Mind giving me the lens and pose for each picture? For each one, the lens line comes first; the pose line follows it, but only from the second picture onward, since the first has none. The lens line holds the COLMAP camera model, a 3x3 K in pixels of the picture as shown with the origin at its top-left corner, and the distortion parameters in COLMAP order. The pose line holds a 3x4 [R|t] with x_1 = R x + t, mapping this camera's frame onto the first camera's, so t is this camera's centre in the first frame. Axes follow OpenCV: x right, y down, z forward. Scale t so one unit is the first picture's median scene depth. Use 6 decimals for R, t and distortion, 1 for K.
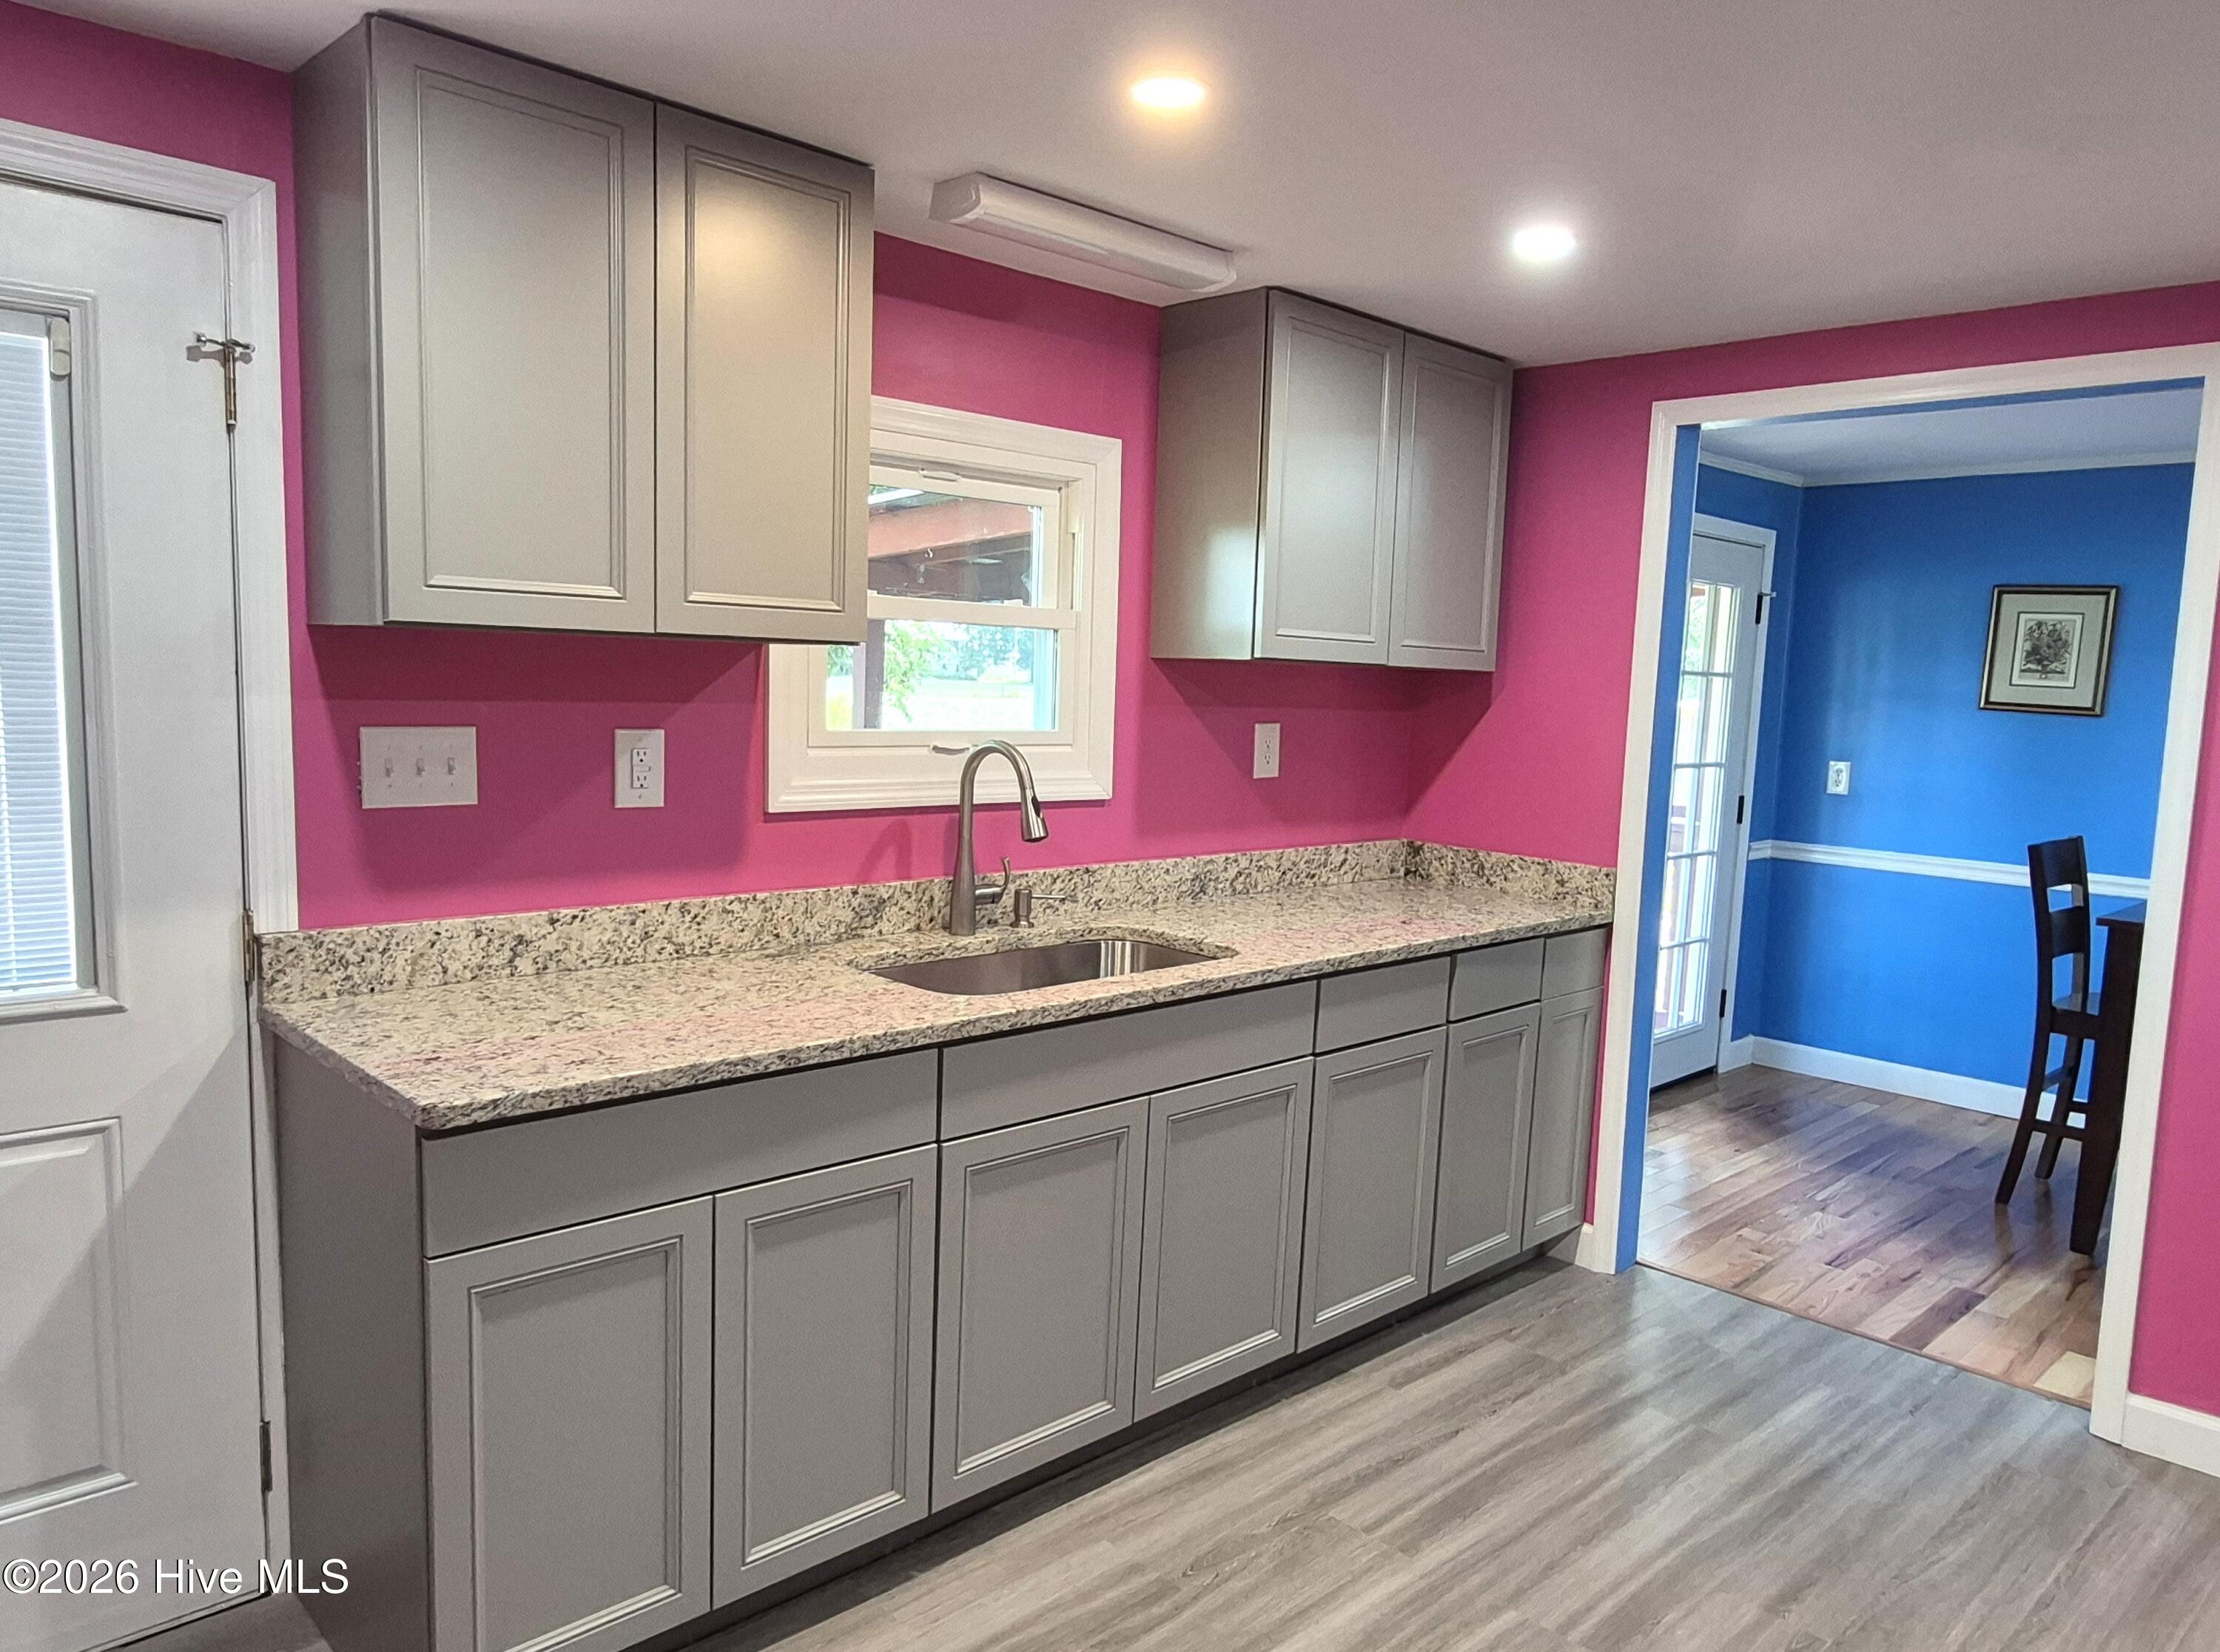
lens RADIAL K [[1534.6, 0, 1110.0], [0, 1534.6, 826.0], [0, 0, 1]] dist [-0.002865, -0.000793]
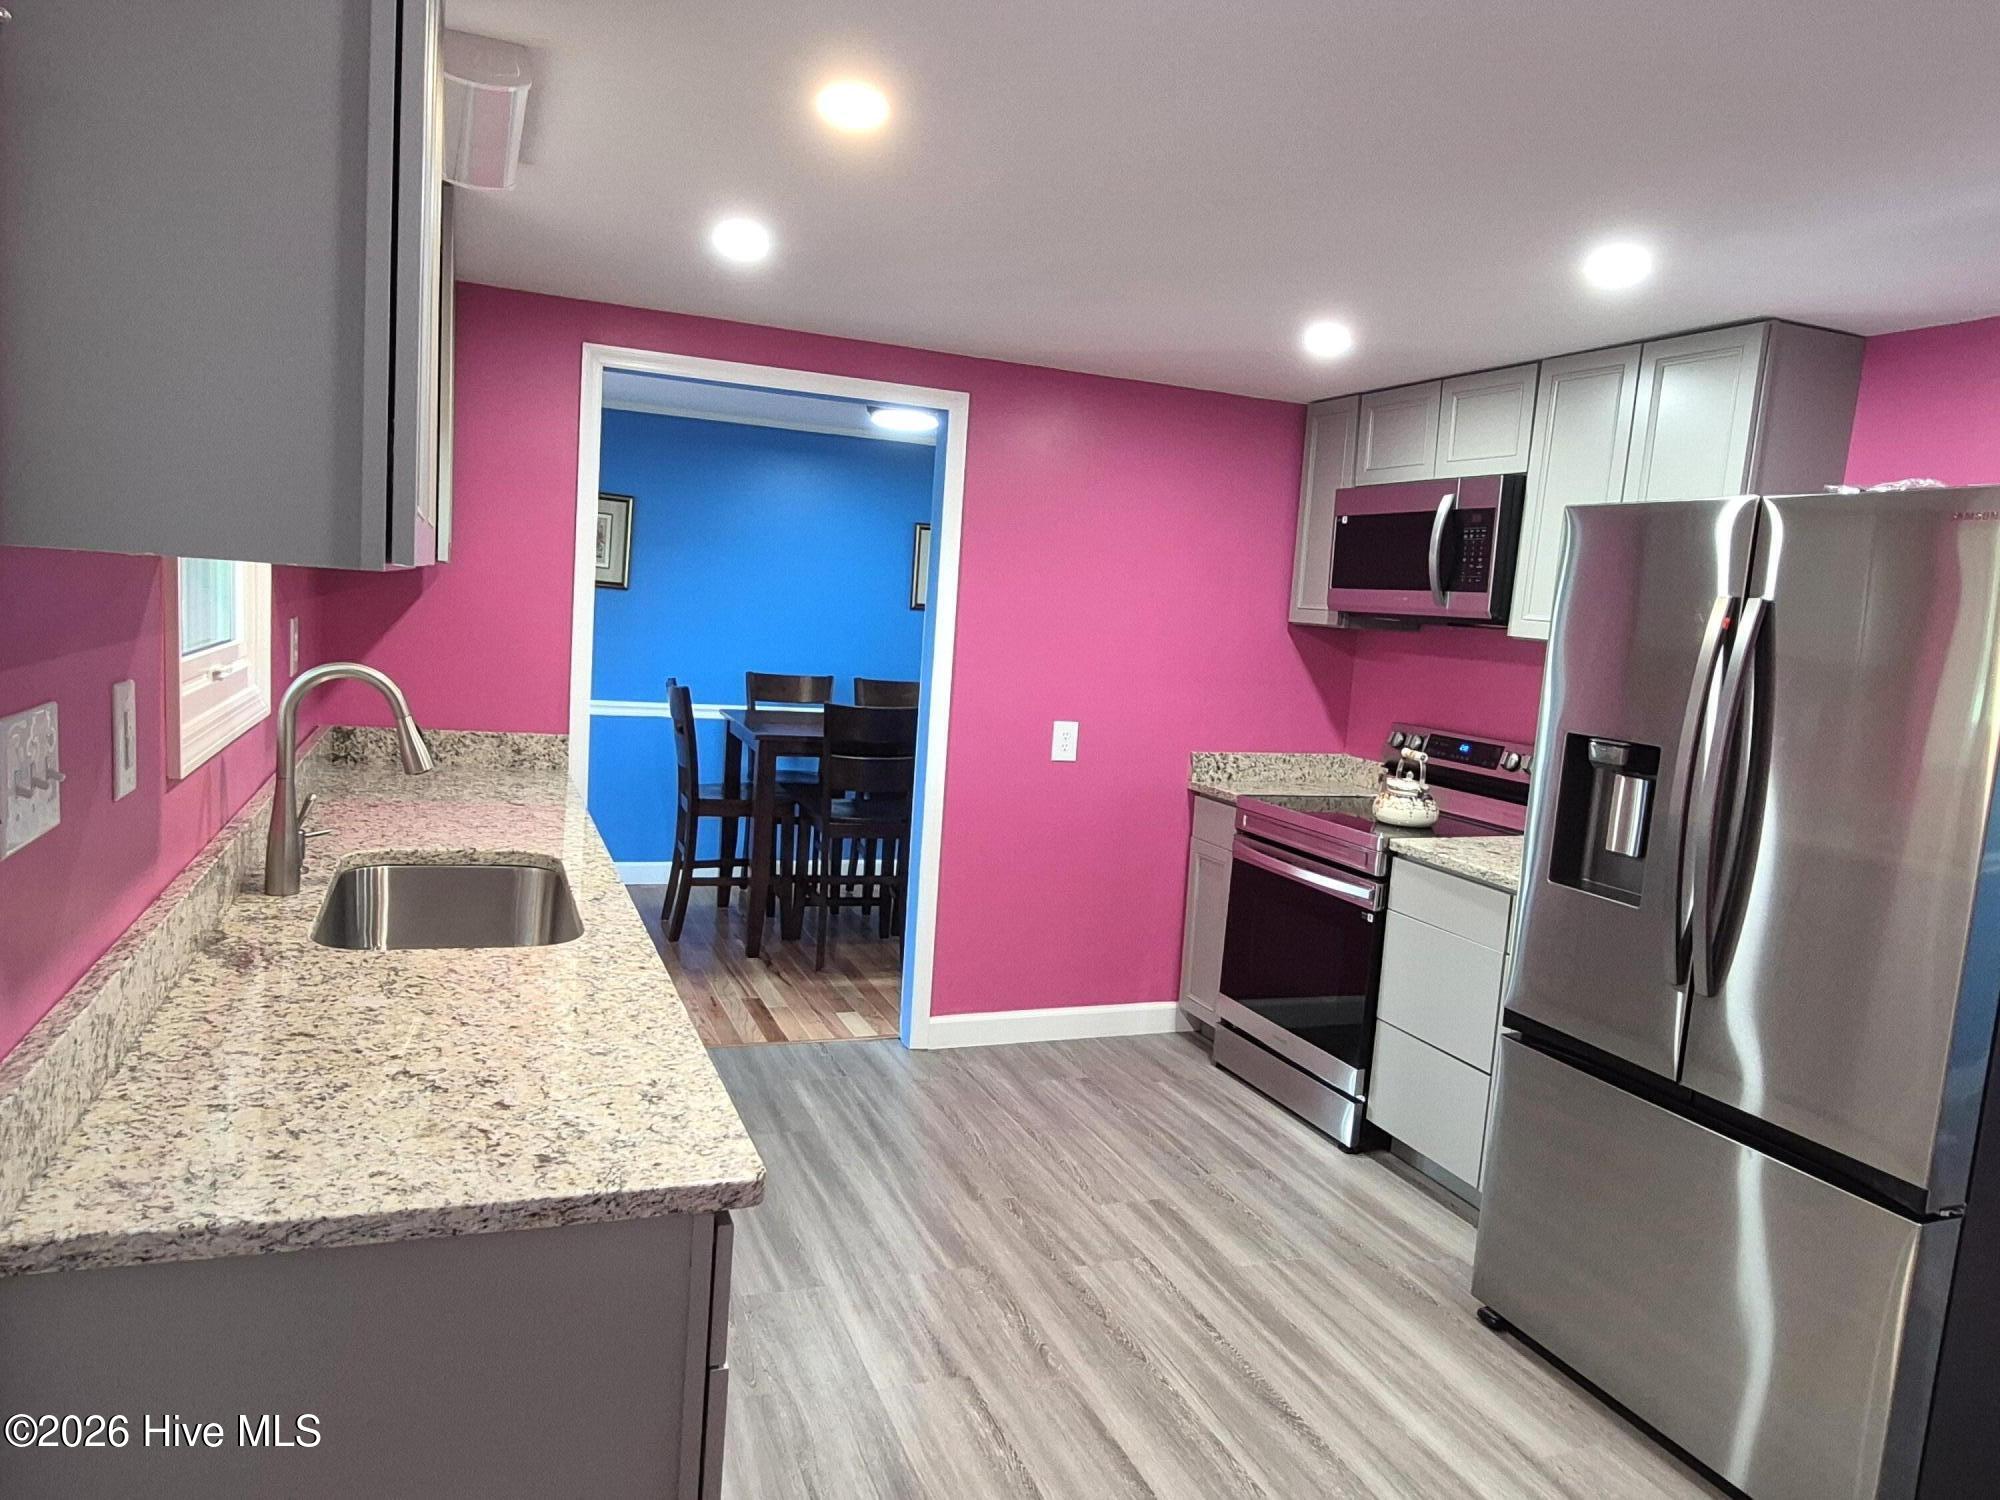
lens RADIAL K [[1343.9, 0, 1000.0], [0, 1343.9, 750.0], [0, 0, 1]] dist [-0.002443, -0.000194]
pose [[0.382443, -0.109299, 0.917492, -0.626394], [0.035036, 0.993980, 0.103806, -0.071416], [-0.923315, -0.007554, 0.383970, 0.364278]]
